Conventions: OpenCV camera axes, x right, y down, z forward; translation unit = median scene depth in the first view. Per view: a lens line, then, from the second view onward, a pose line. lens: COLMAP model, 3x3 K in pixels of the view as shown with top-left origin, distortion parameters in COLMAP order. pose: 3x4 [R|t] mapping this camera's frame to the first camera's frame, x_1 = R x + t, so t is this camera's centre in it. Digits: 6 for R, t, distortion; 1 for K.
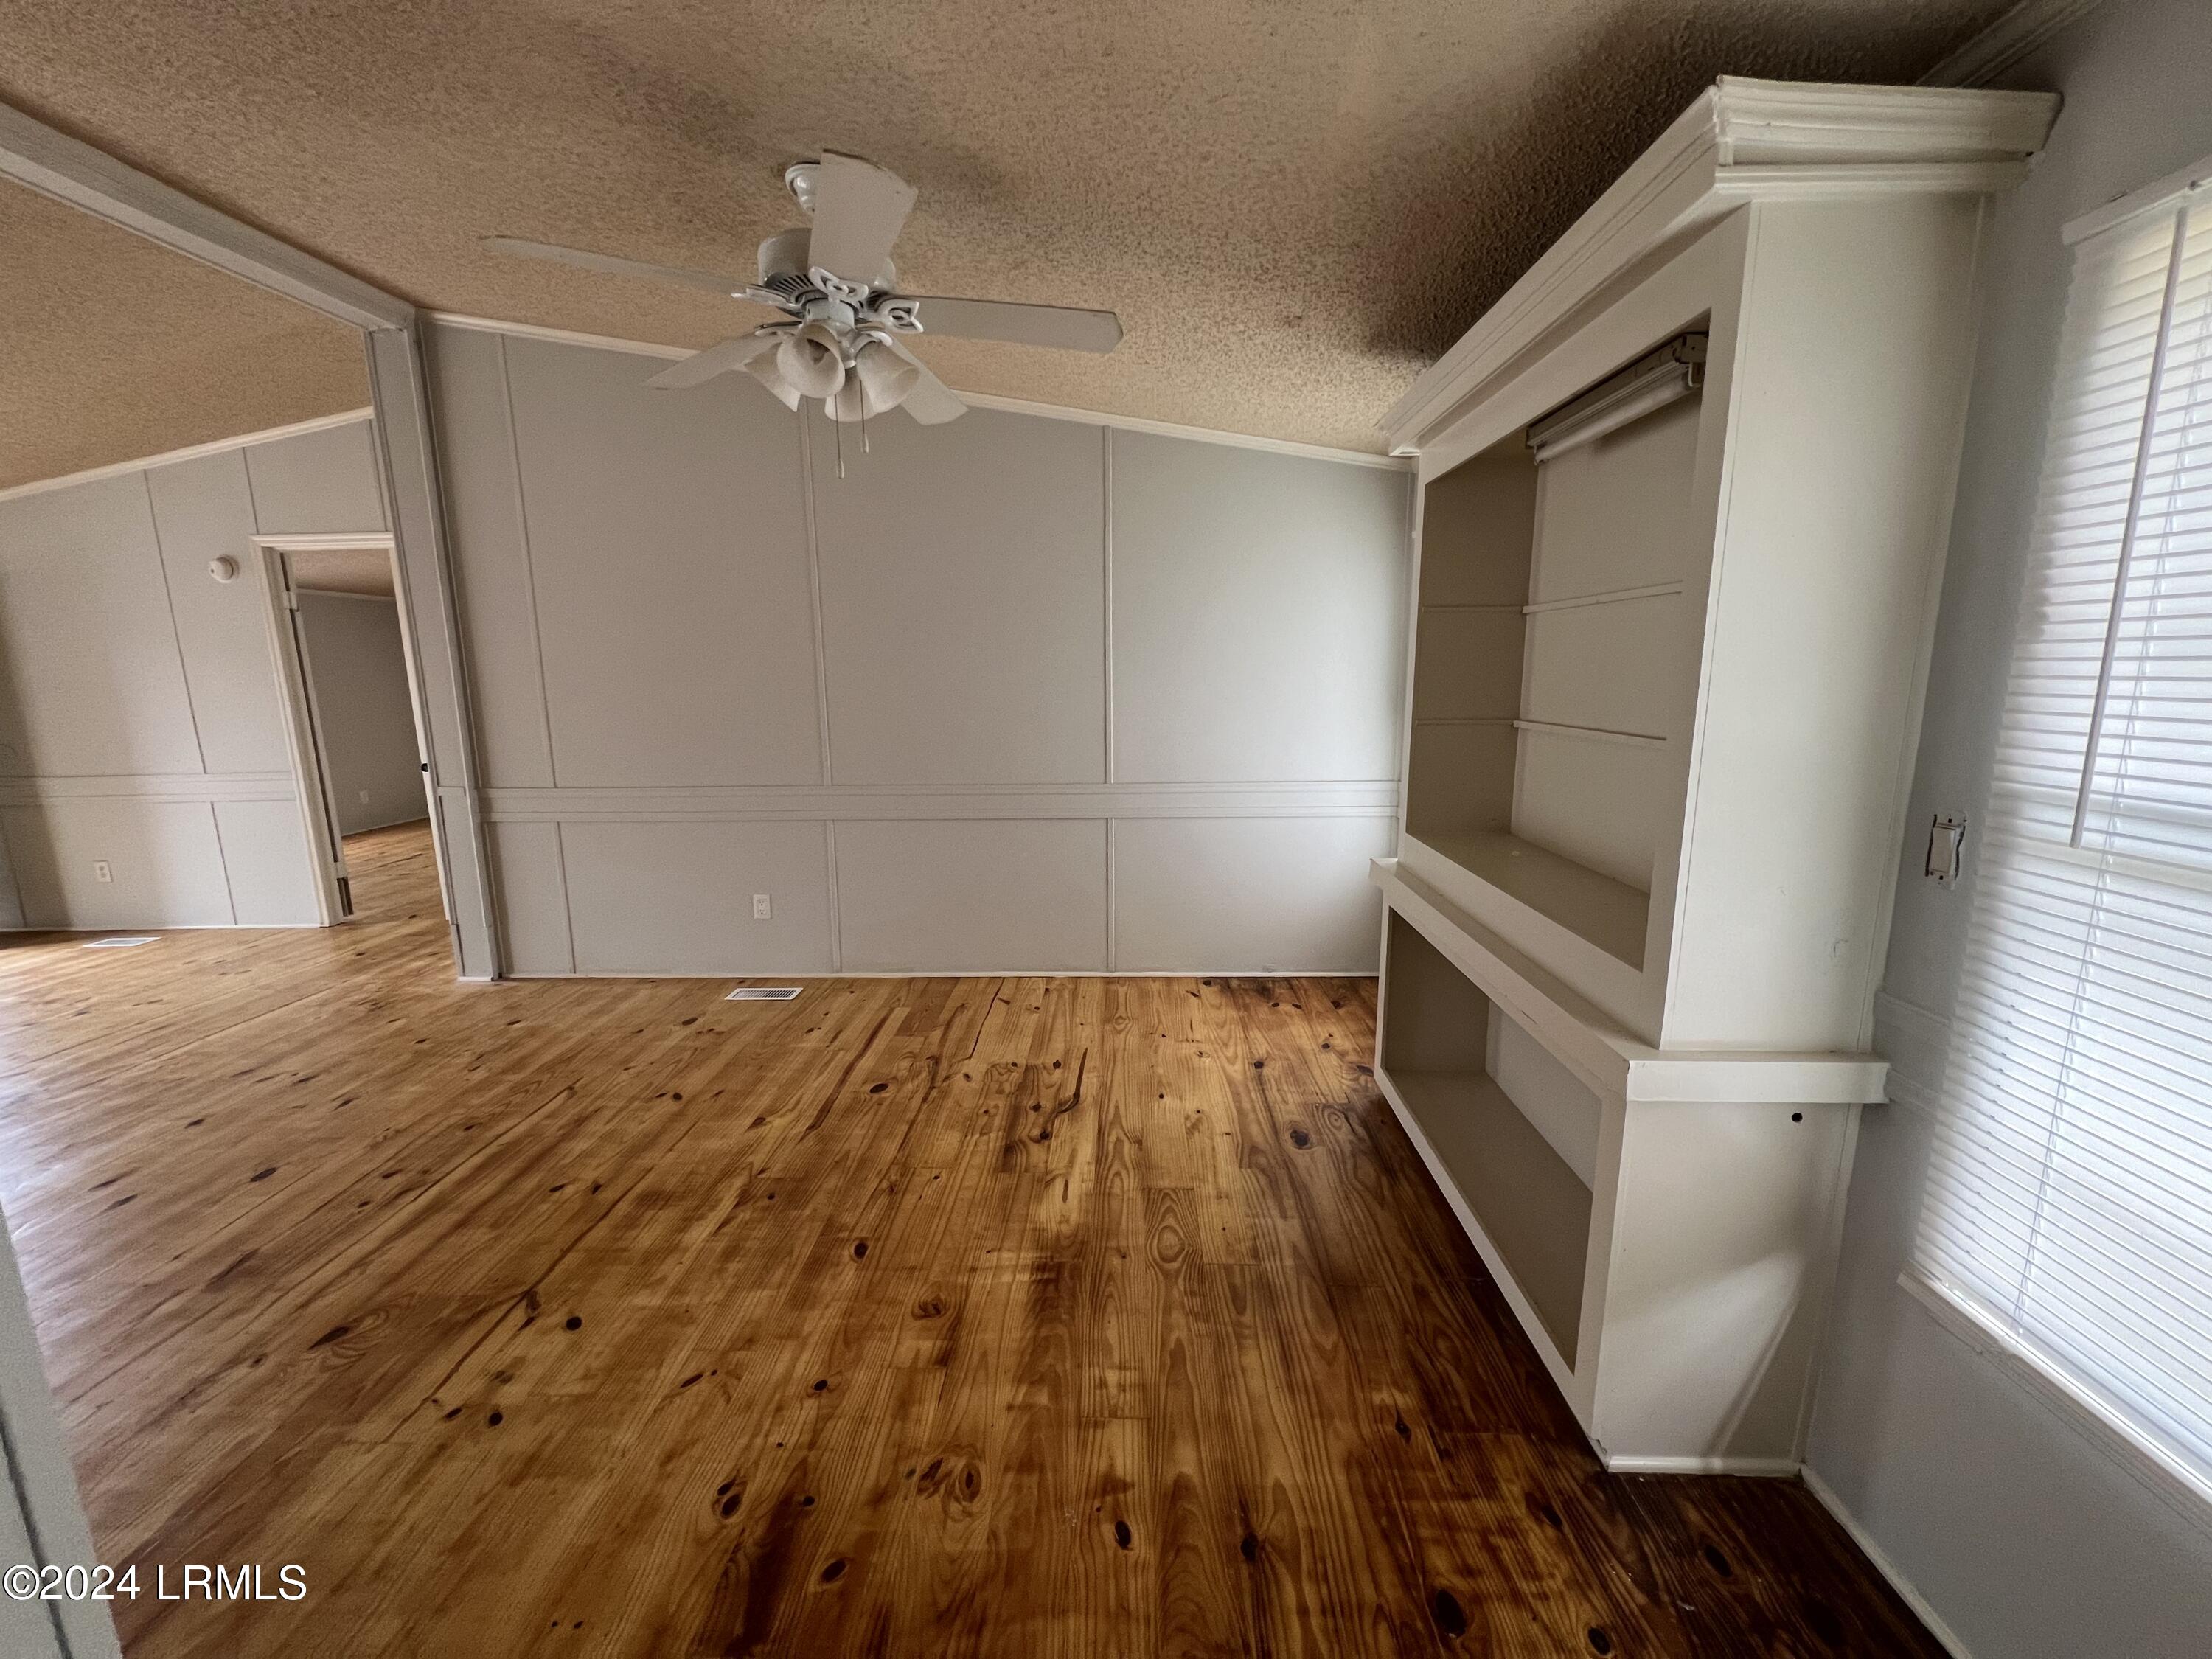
lens RADIAL K [[888.0, 0, 1105.1], [0, 888.0, 828.6], [0, 0, 1]] dist [-0.001344, -0.000130]
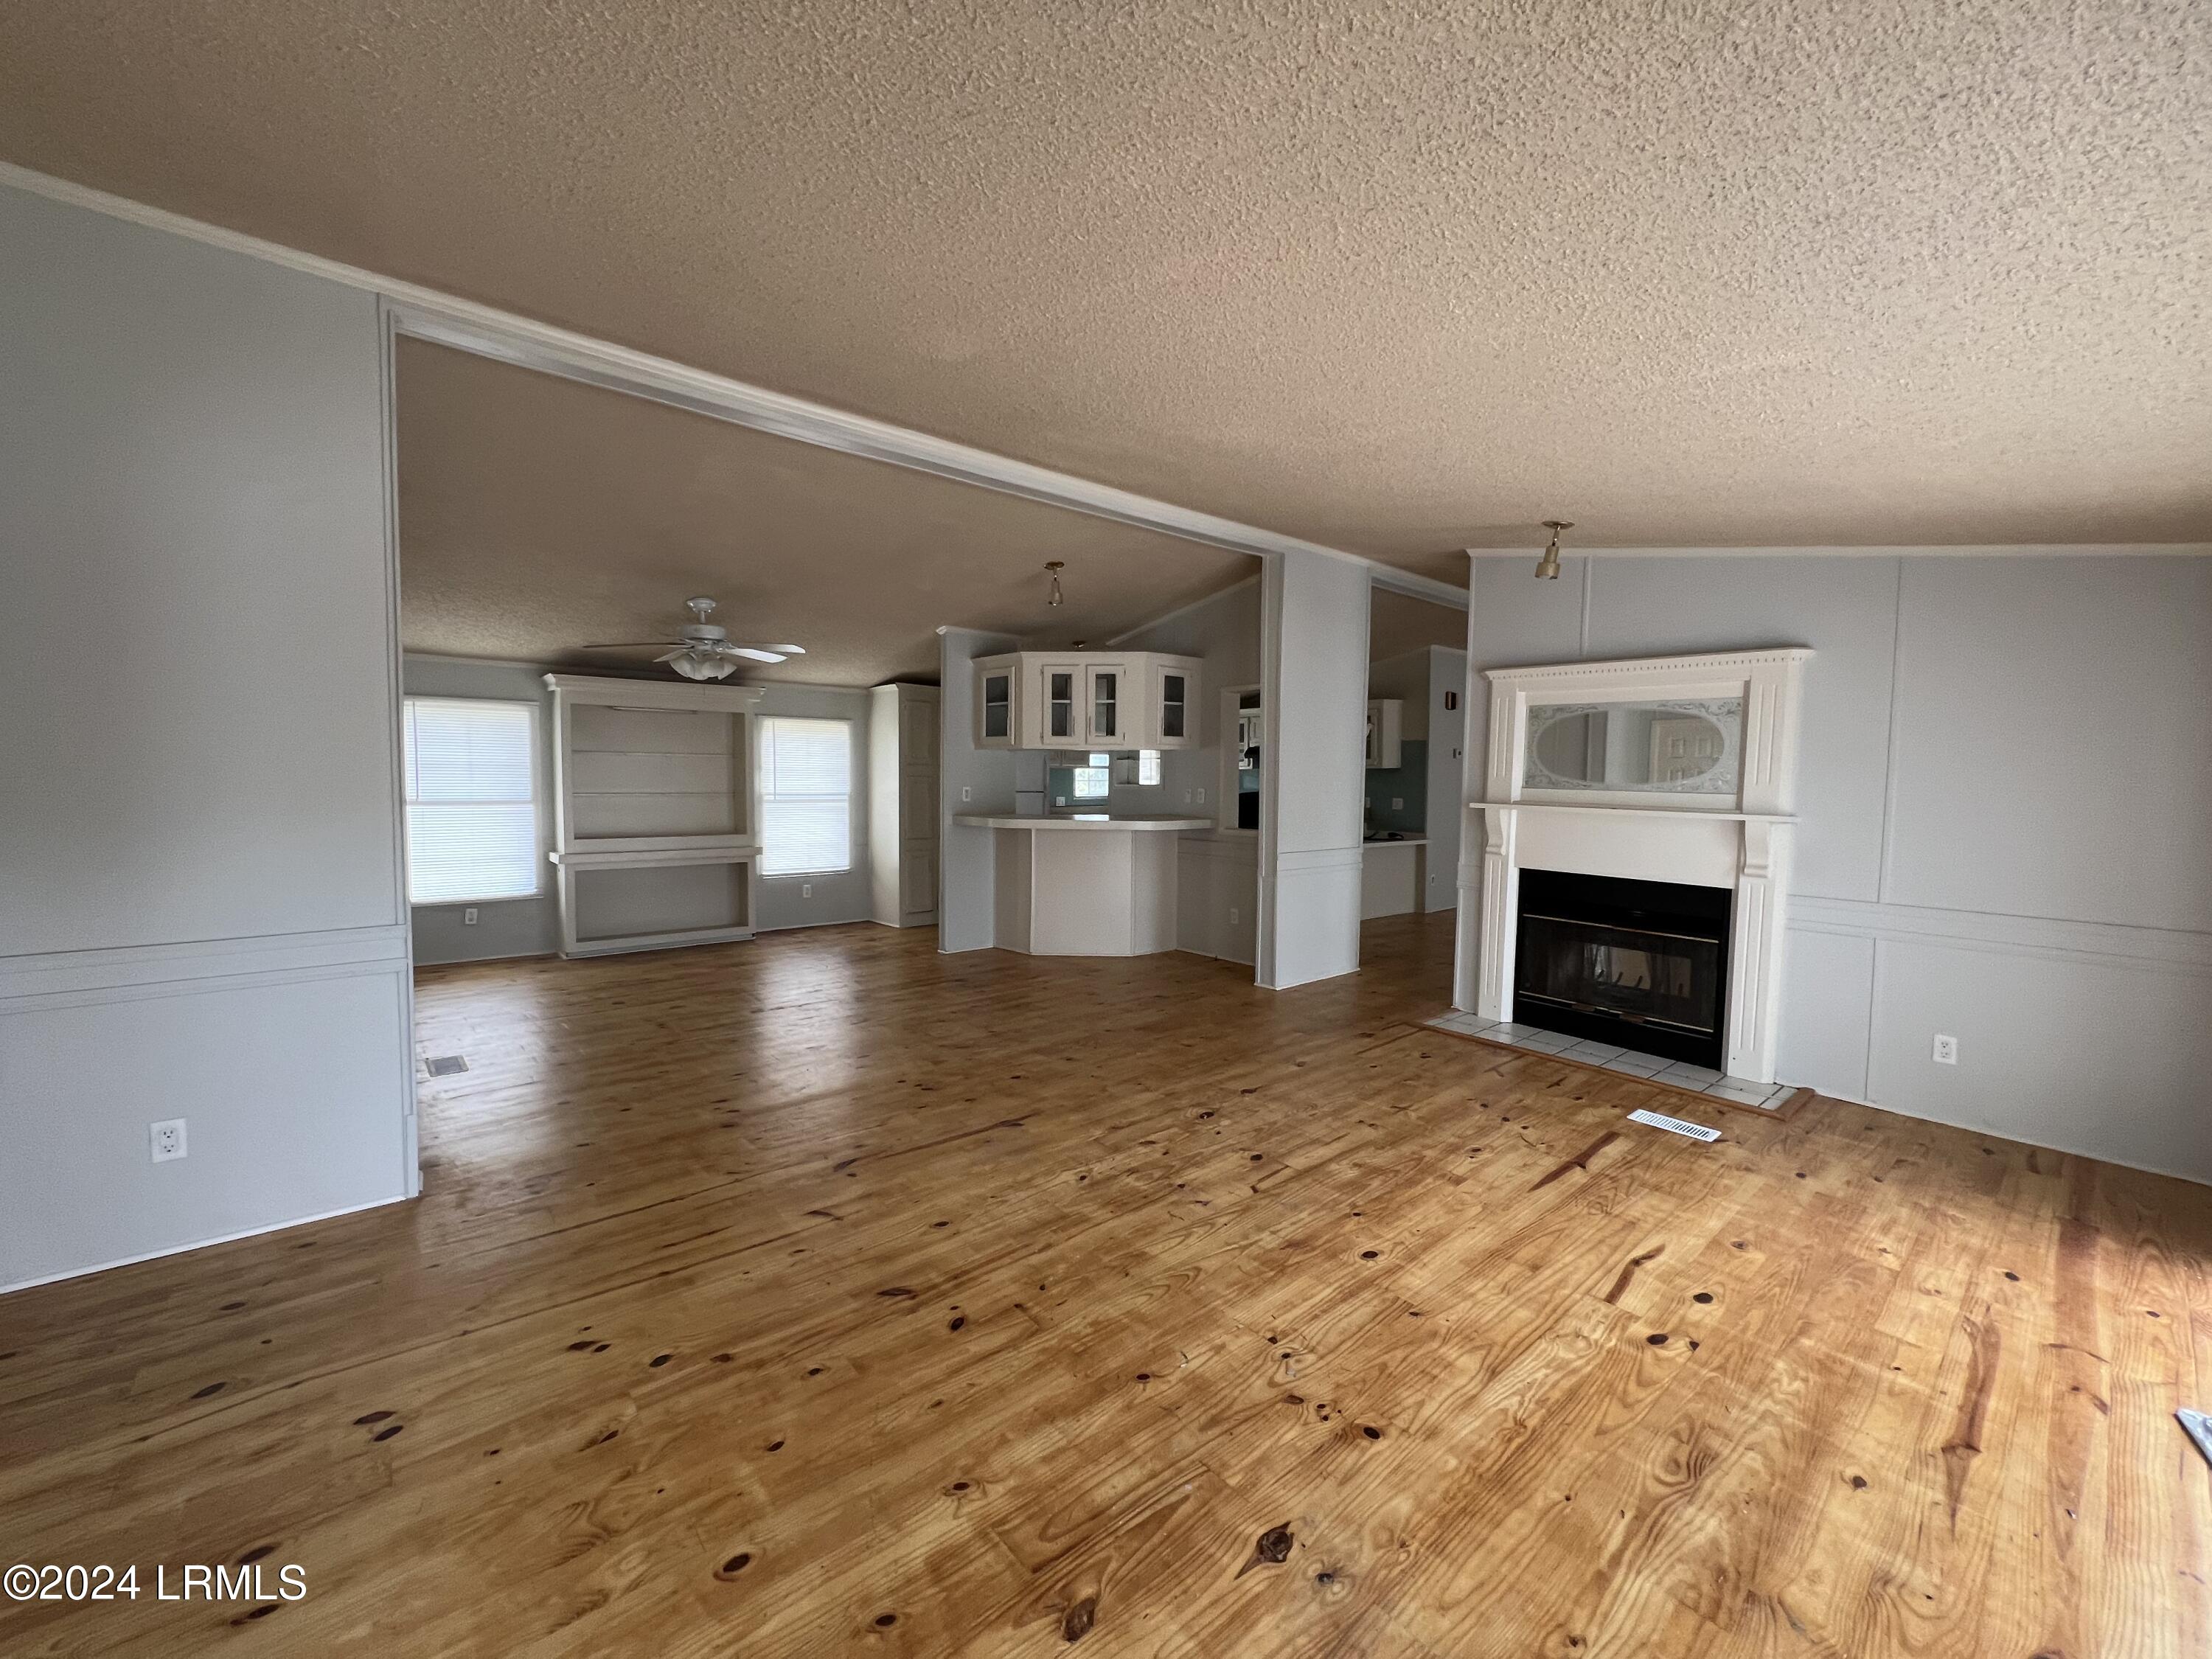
lens RADIAL K [[888.0, 0, 1105.7], [0, 888.0, 829.0], [0, 0, 1]] dist [-0.001344, -0.000130]
pose [[-0.676860, -0.034388, 0.735308, -2.624870], [0.131413, 0.977217, 0.166668, -0.256547], [-0.724287, 0.209440, -0.656920, 1.651300]]
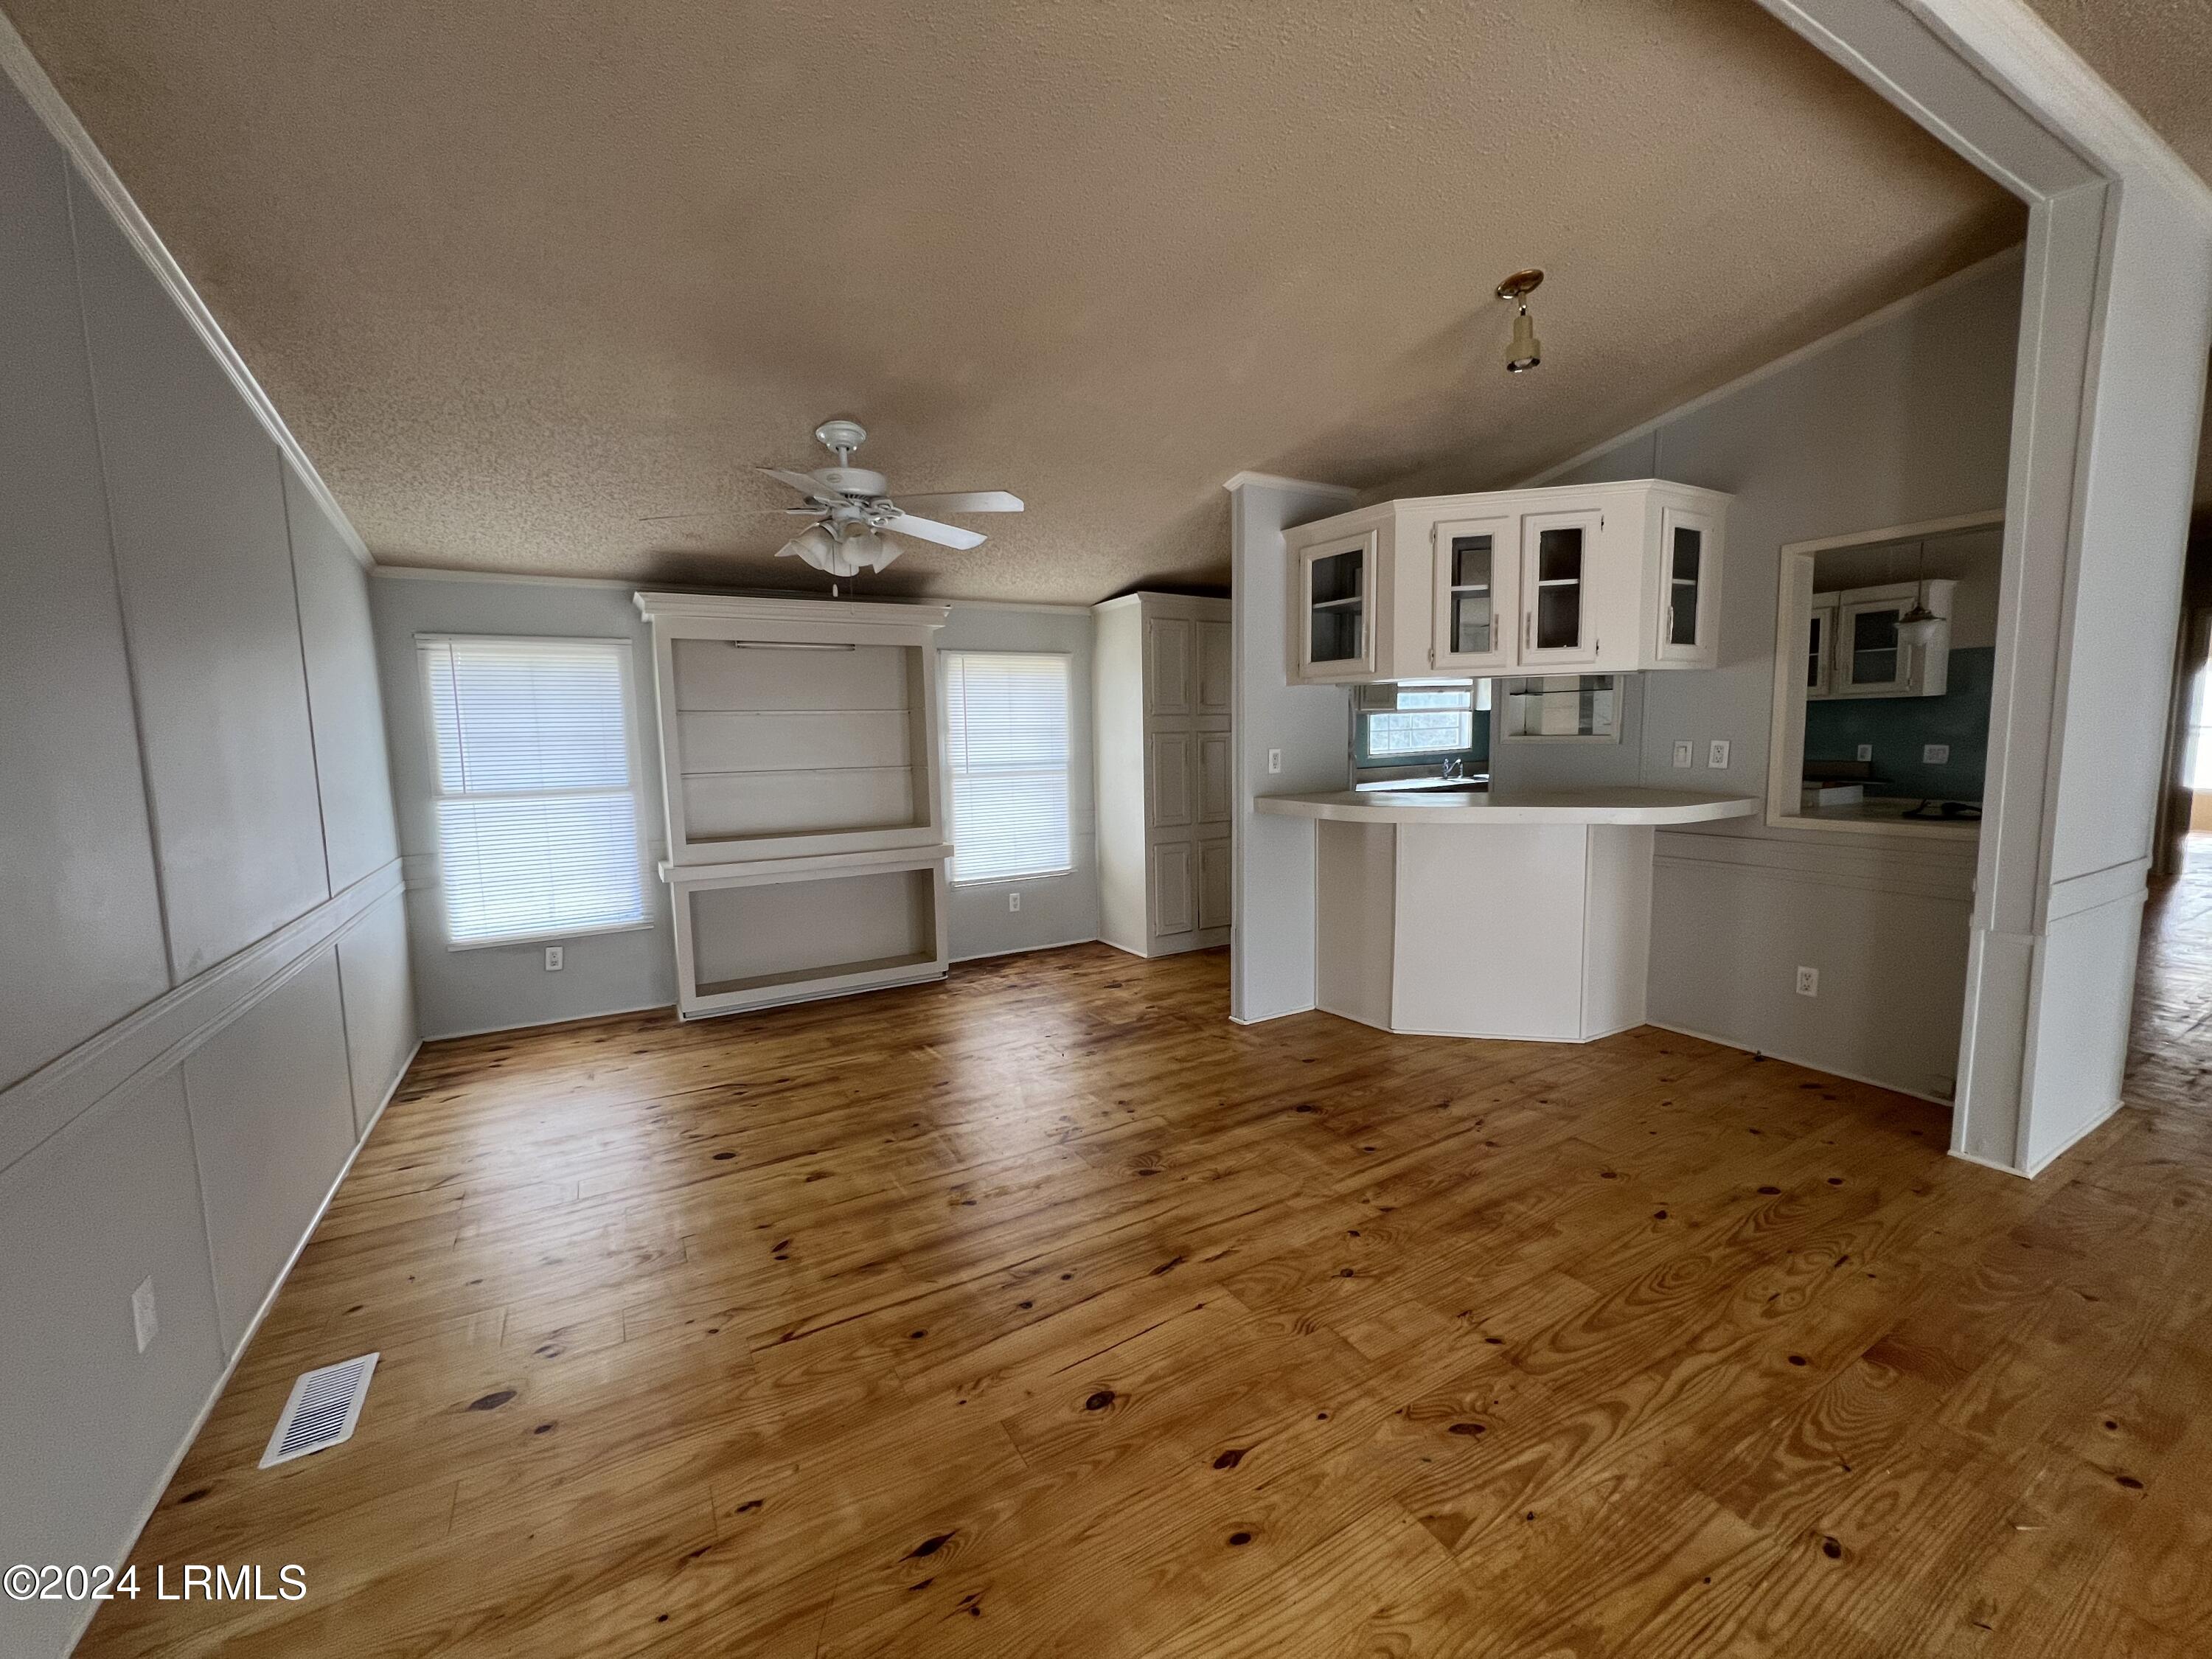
lens RADIAL K [[888.0, 0, 1104.3], [0, 888.0, 831.5], [0, 0, 1]] dist [-0.001344, -0.000130]
pose [[-0.524285, -0.069857, 0.848673, -1.547008], [0.179597, 0.965140, 0.190393, -0.204717], [-0.832388, 0.252239, -0.493462, 1.242700]]
